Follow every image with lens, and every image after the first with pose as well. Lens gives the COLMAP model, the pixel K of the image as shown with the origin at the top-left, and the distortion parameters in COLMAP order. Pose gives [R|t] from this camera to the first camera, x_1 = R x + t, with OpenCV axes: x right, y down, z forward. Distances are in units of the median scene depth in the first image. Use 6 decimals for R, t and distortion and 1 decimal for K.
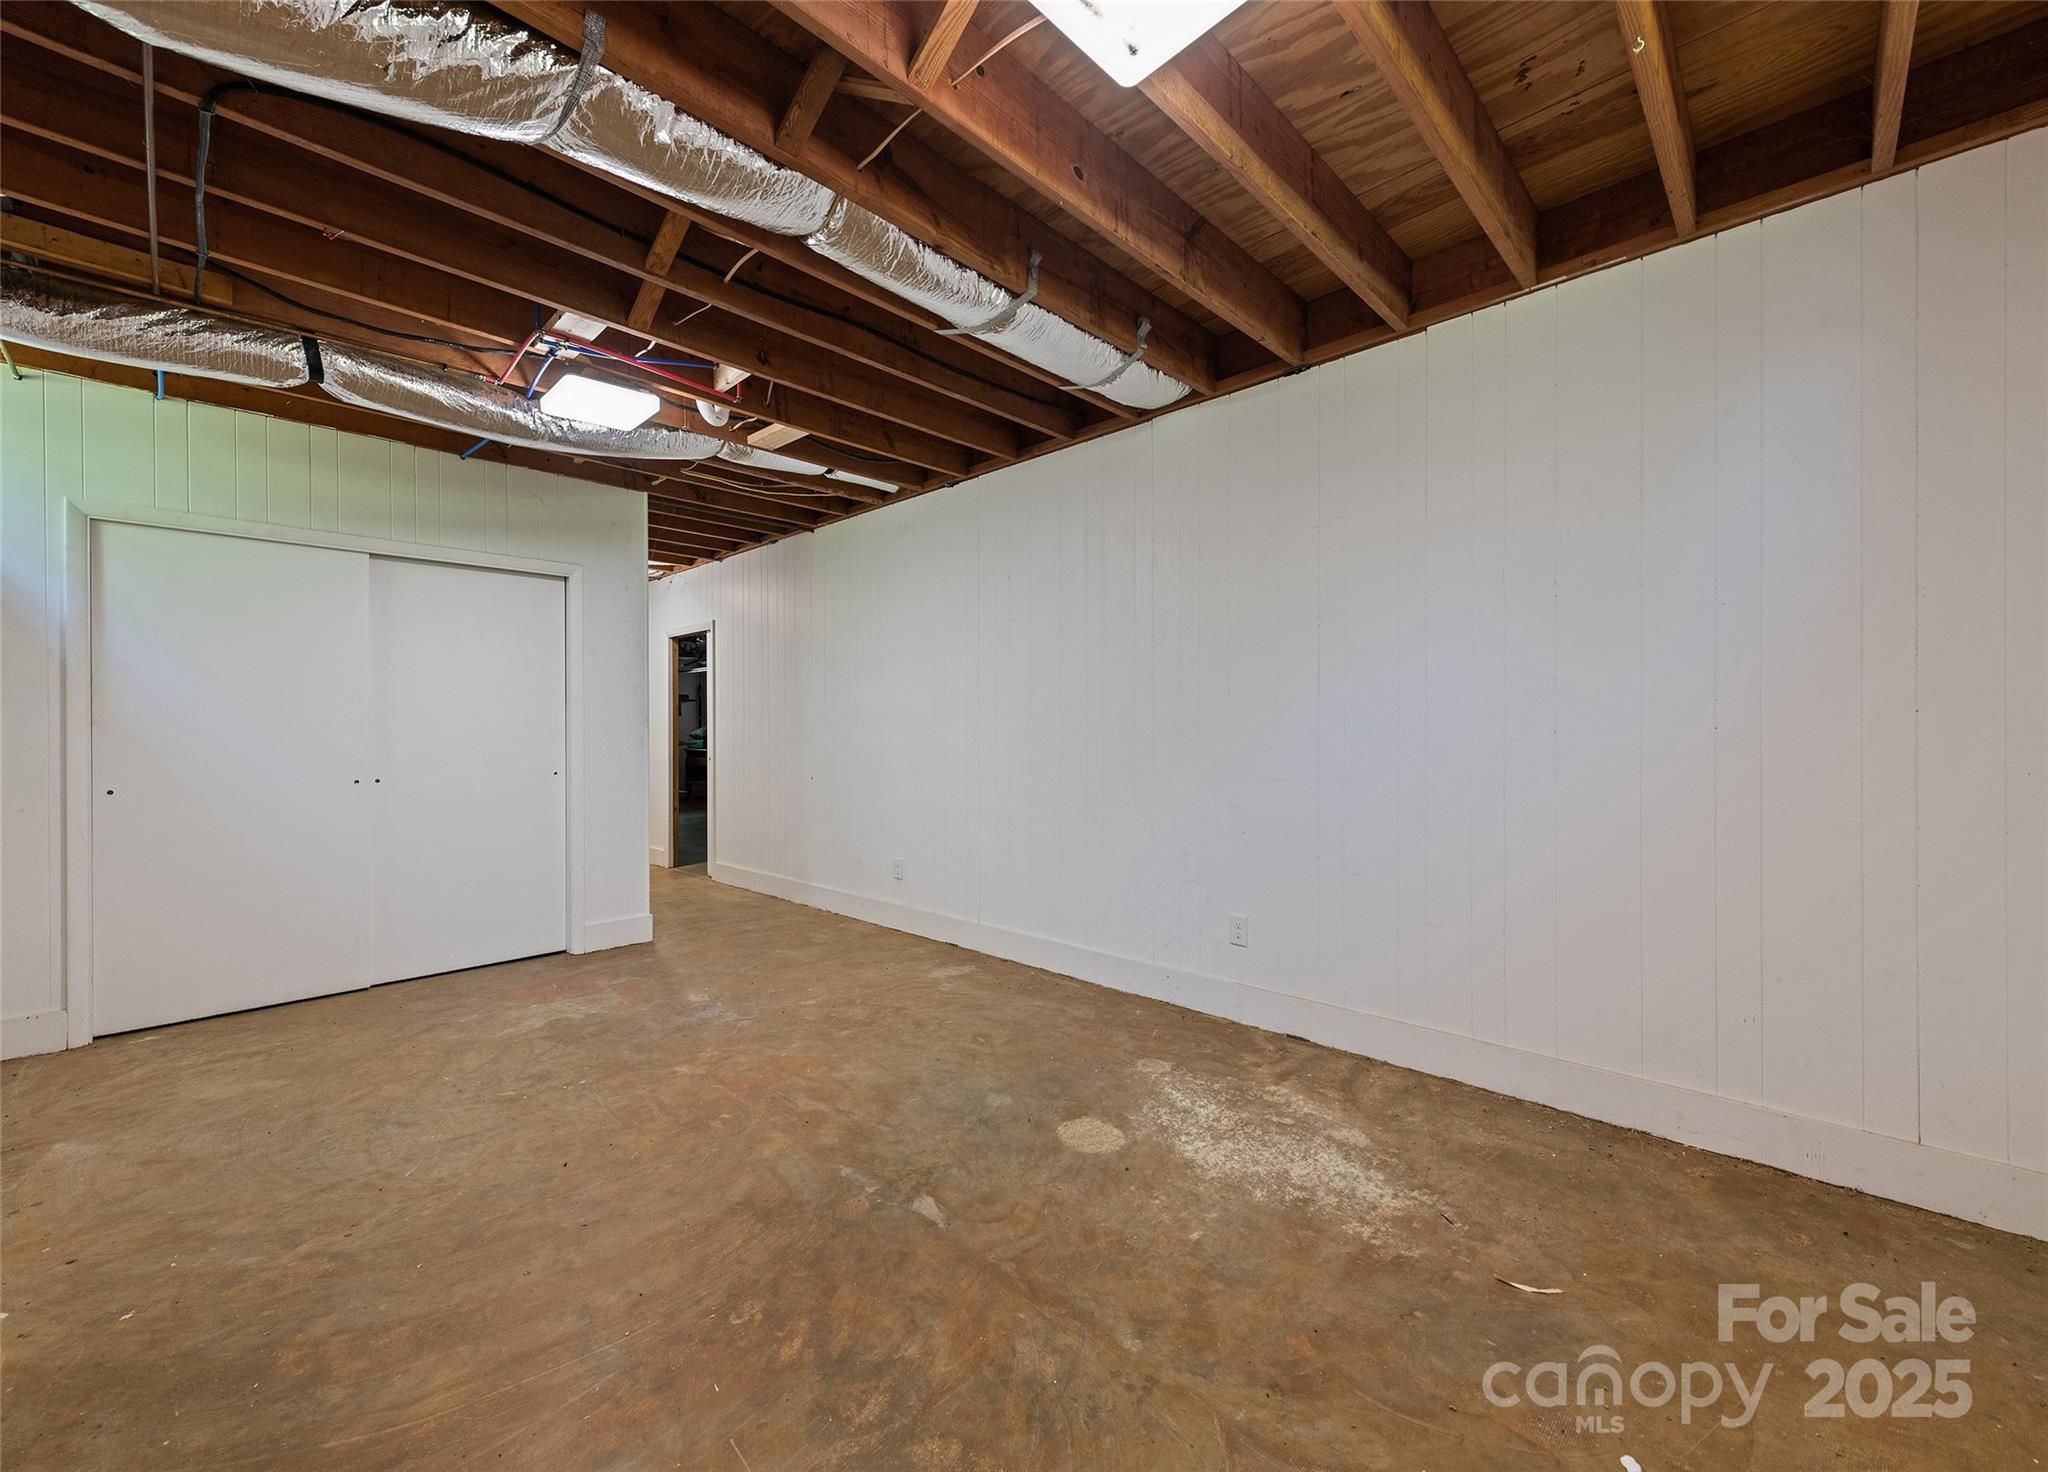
lens RADIAL K [[822.4, 0, 1029.1], [0, 822.4, 707.4], [0, 0, 1]] dist [0.001785, 0.000152]
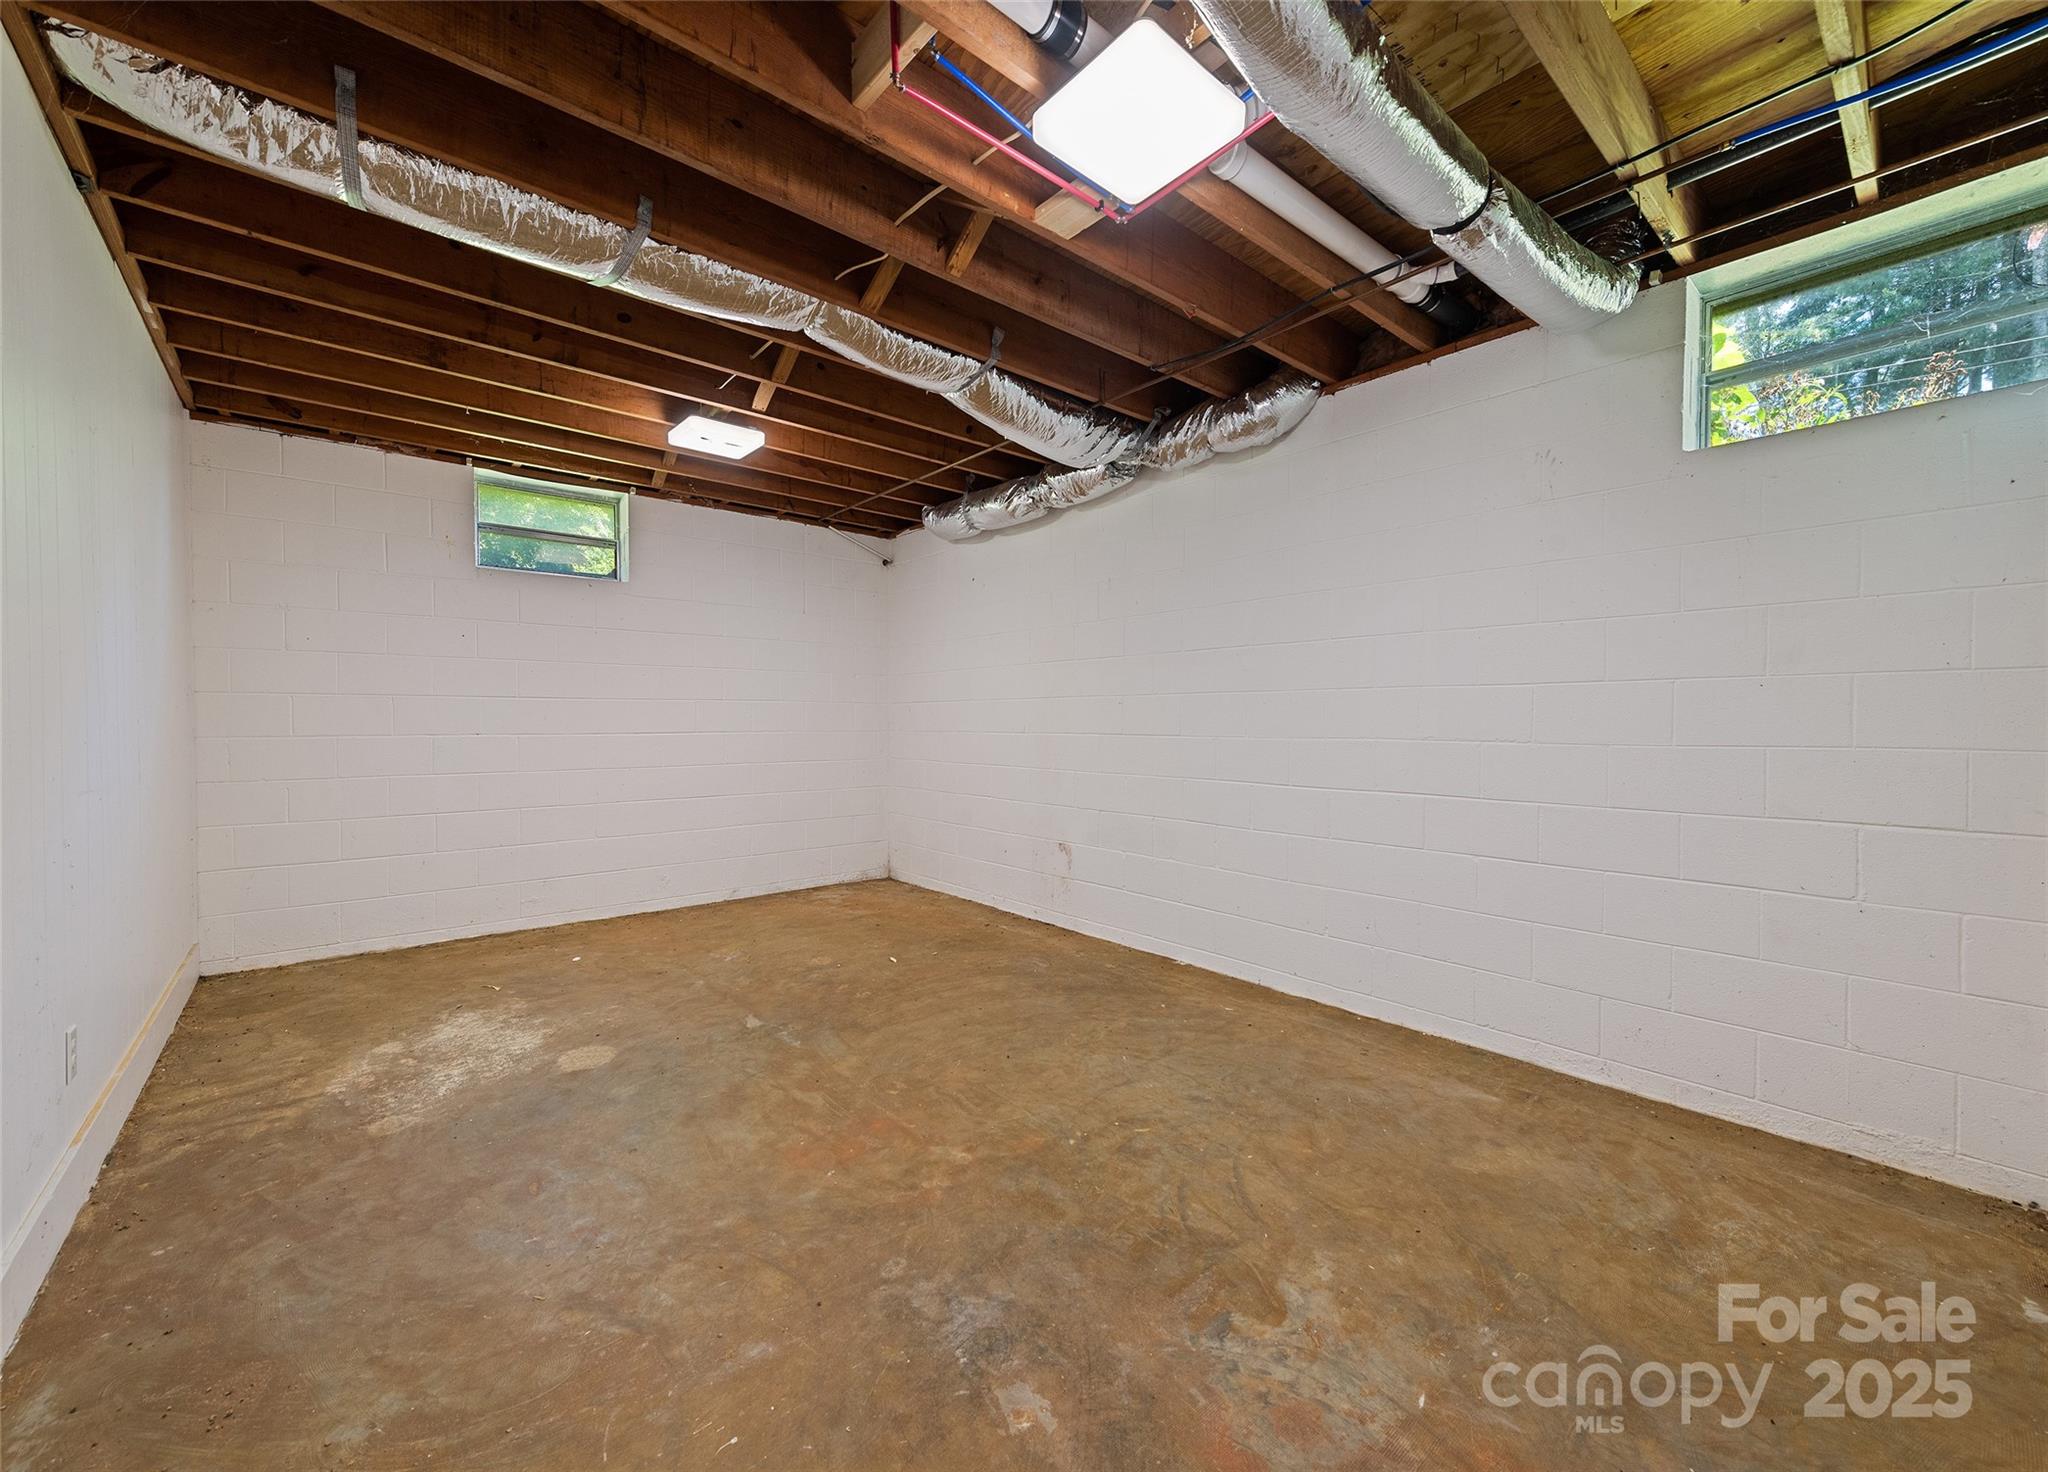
lens RADIAL K [[822.4, 0, 1029.1], [0, 822.4, 707.4], [0, 0, 1]] dist [0.001785, 0.000152]
pose [[-0.994994, 0.003592, 0.099865, -0.645562], [-0.000529, 0.999151, -0.041204, 0.062688], [-0.099928, -0.041050, -0.994147, 2.033613]]
